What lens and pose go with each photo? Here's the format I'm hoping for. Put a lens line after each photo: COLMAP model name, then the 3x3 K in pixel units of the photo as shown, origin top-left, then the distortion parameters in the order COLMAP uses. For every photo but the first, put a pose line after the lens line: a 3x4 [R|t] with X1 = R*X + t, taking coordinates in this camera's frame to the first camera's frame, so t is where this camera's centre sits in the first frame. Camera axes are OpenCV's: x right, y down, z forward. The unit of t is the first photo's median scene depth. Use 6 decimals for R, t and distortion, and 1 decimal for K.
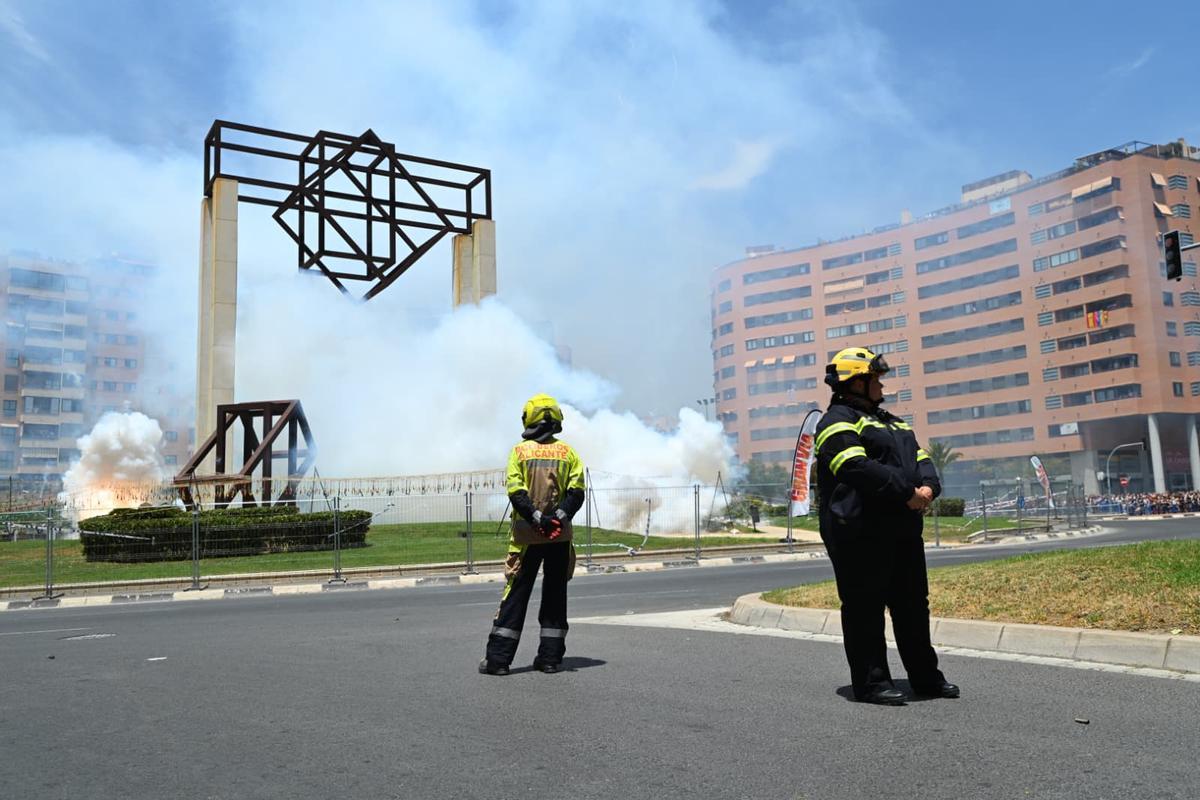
lens RADIAL K [[1014.2, 0, 604.8], [0, 1014.2, 399.2], [0, 0, 1]] dist [0.040754, 0.003274]
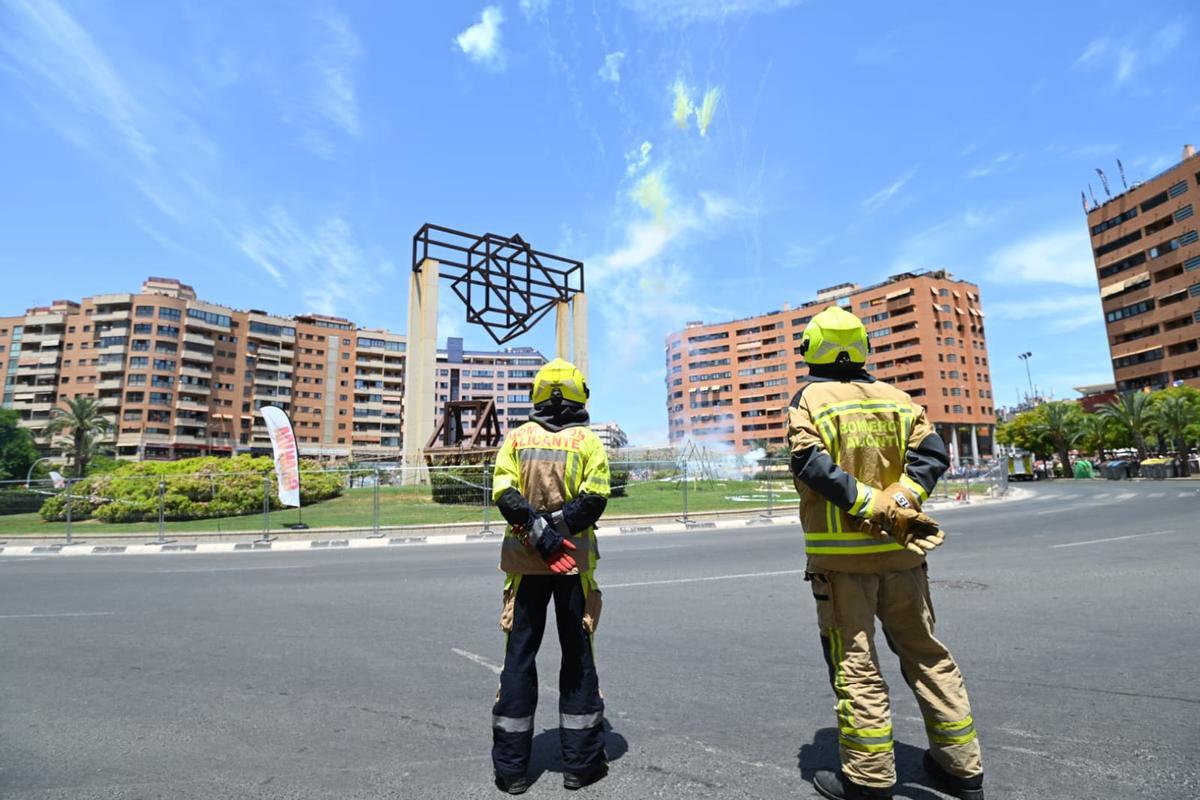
lens RADIAL K [[583.9, 0, 605.9], [0, 583.9, 390.6], [0, 0, 1]] dist [-0.020475, -0.006691]
pose [[0.996805, 0.022664, 0.076593, -0.097209], [-0.019744, 0.999057, -0.038675, 0.008658], [-0.077398, 0.037039, 0.996312, 0.053971]]
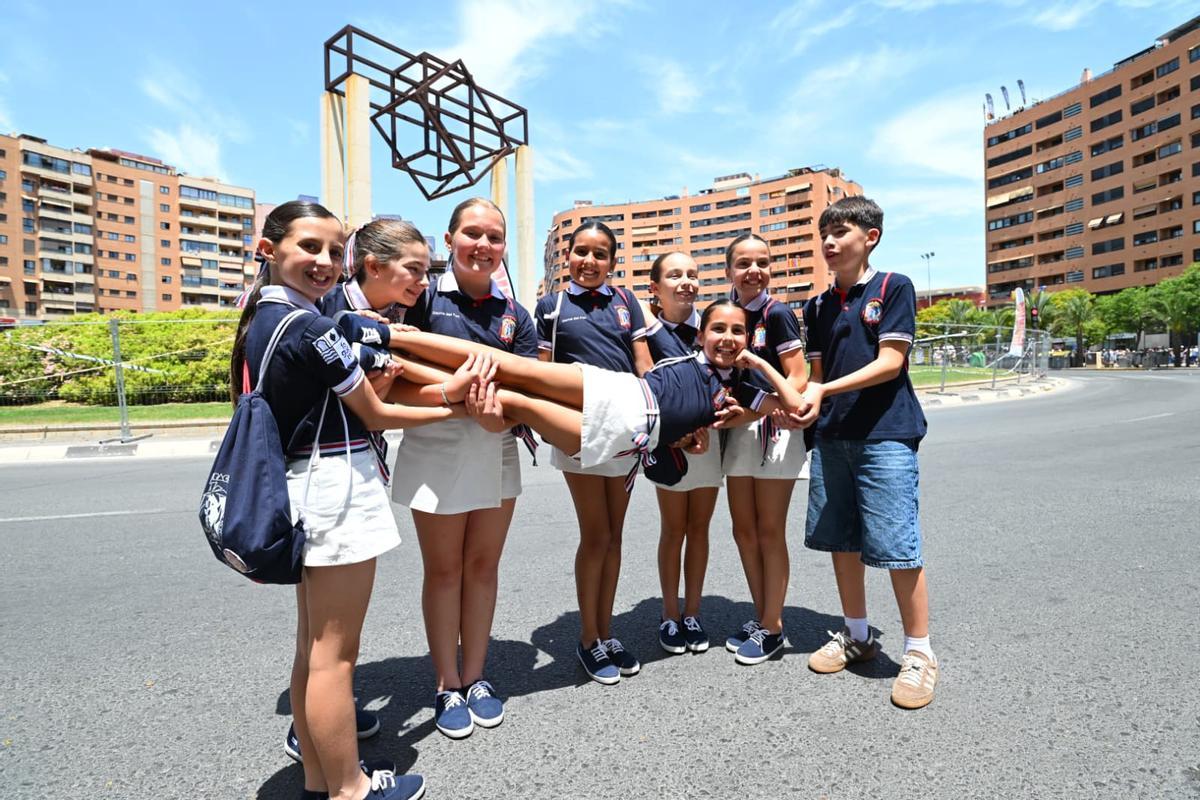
lens RADIAL K [[583.9, 0, 605.9], [0, 583.9, 390.6], [0, 0, 1]] dist [-0.020475, -0.006691]
pose [[0.935949, 0.006671, 0.352072, -0.195240], [-0.059448, 0.988463, 0.139307, 0.023066], [-0.347081, -0.151314, 0.925548, 0.122802]]
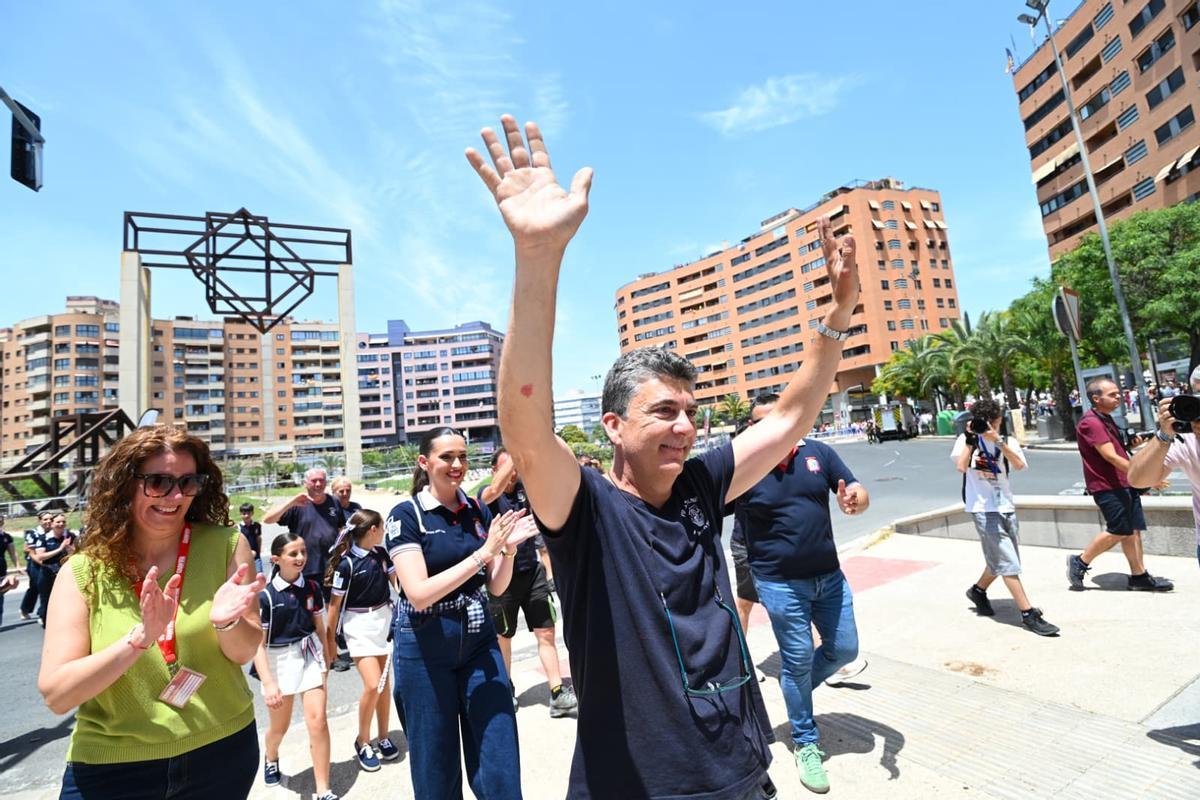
lens RADIAL K [[583.9, 0, 605.9], [0, 583.9, 390.6], [0, 0, 1]] dist [-0.020475, -0.006691]
pose [[0.995442, -0.073383, -0.060915, 0.185945], [0.074894, 0.996929, 0.022892, 0.003785], [0.059048, -0.027349, 0.997880, 0.143494]]
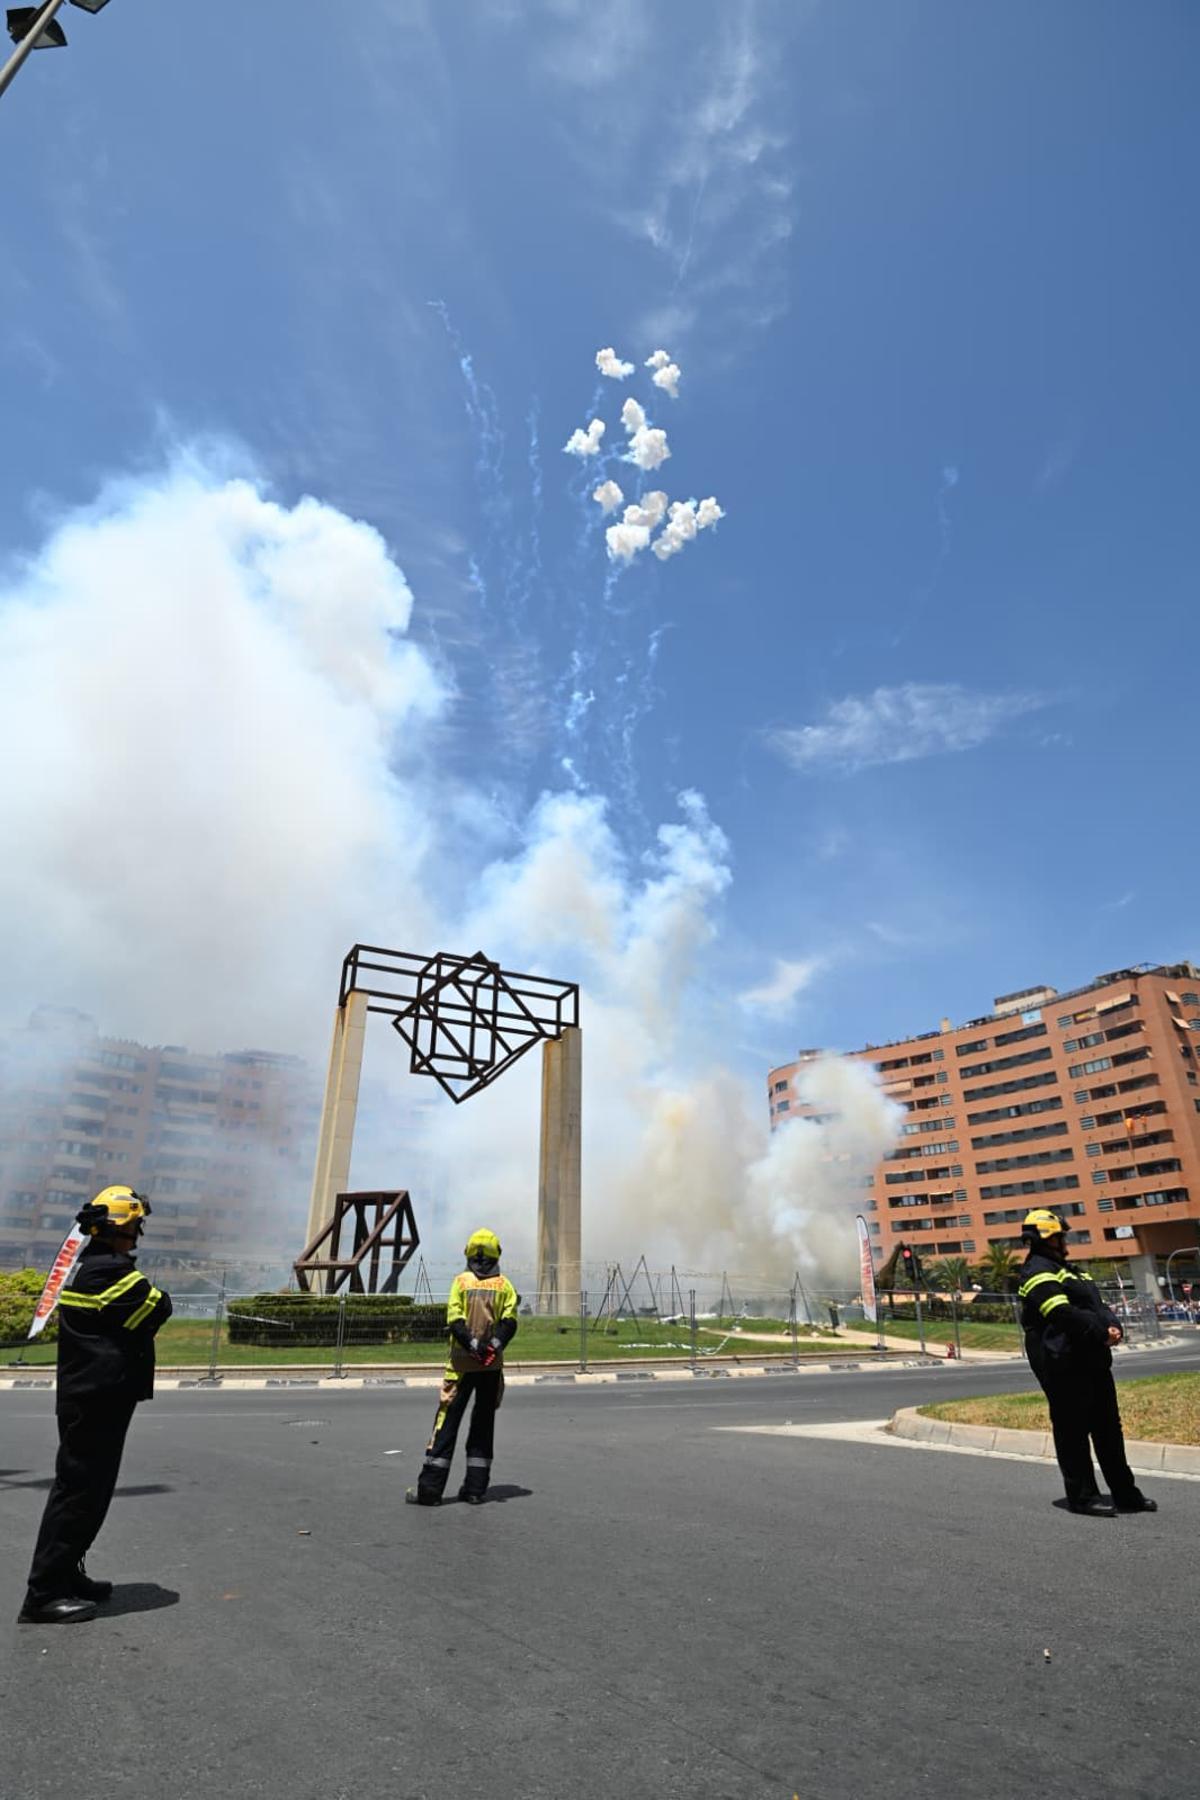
lens RADIAL K [[921.0, 0, 596.3], [0, 921.0, 897.6], [0, 0, 1]] dist [-0.022374, -0.001038]
pose [[0.997353, 0.001149, -0.072697, -0.011667], [-0.023106, 0.953047, -0.301941, -0.003206], [0.068937, 0.302821, 0.950551, -0.014155]]
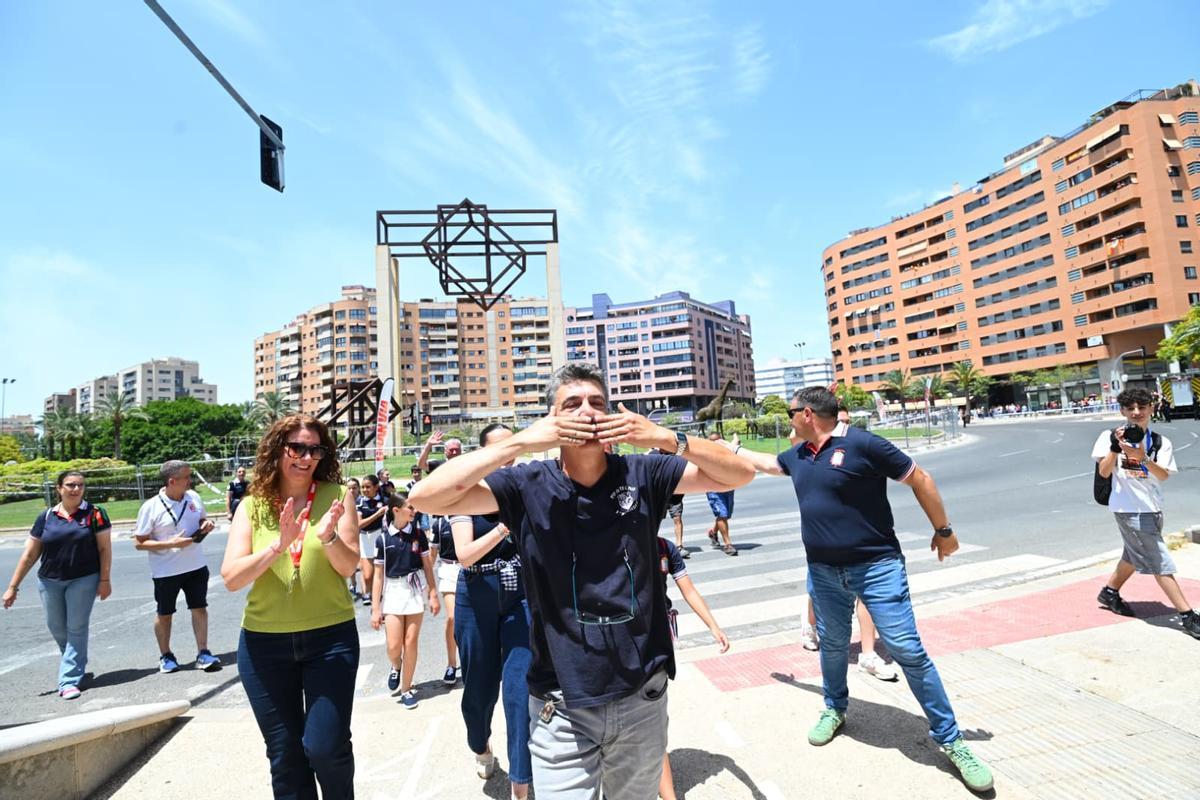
lens RADIAL K [[583.9, 0, 605.9], [0, 583.9, 390.6], [0, 0, 1]] dist [-0.020475, -0.006691]
pose [[0.917416, -0.062991, -0.392912, 0.187621], [0.088417, 0.994977, 0.046934, 0.004418], [0.387982, -0.077798, 0.918377, 0.148879]]
